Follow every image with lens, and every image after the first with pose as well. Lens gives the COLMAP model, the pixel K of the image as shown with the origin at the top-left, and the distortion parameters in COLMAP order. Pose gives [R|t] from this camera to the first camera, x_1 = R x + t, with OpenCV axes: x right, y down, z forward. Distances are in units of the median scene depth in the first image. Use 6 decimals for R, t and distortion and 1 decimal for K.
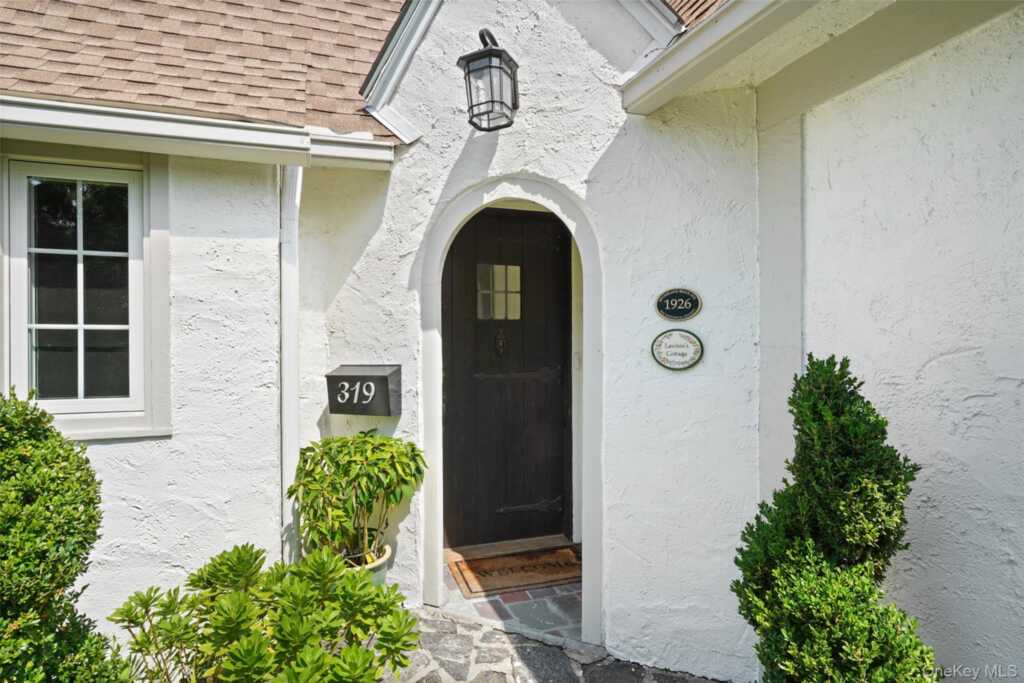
lens RADIAL K [[544.8, 0, 508.7], [0, 544.8, 340.0], [0, 0, 1]] dist [-0.000984, -0.000046]
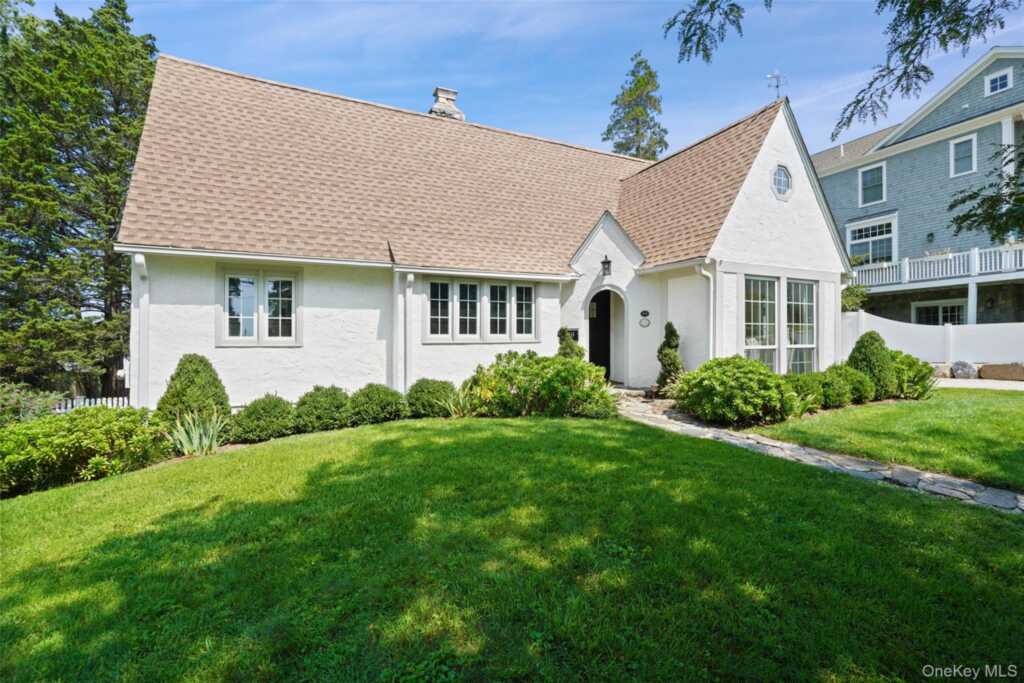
lens RADIAL K [[486.2, 0, 516.1], [0, 486.2, 342.5], [0, 0, 1]] dist [-0.001303, 0.000277]
pose [[0.992590, -0.002094, 0.121494, -1.281756], [0.002563, 0.999990, -0.003702, 0.192793], [-0.121485, 0.003986, 0.992585, -2.981347]]
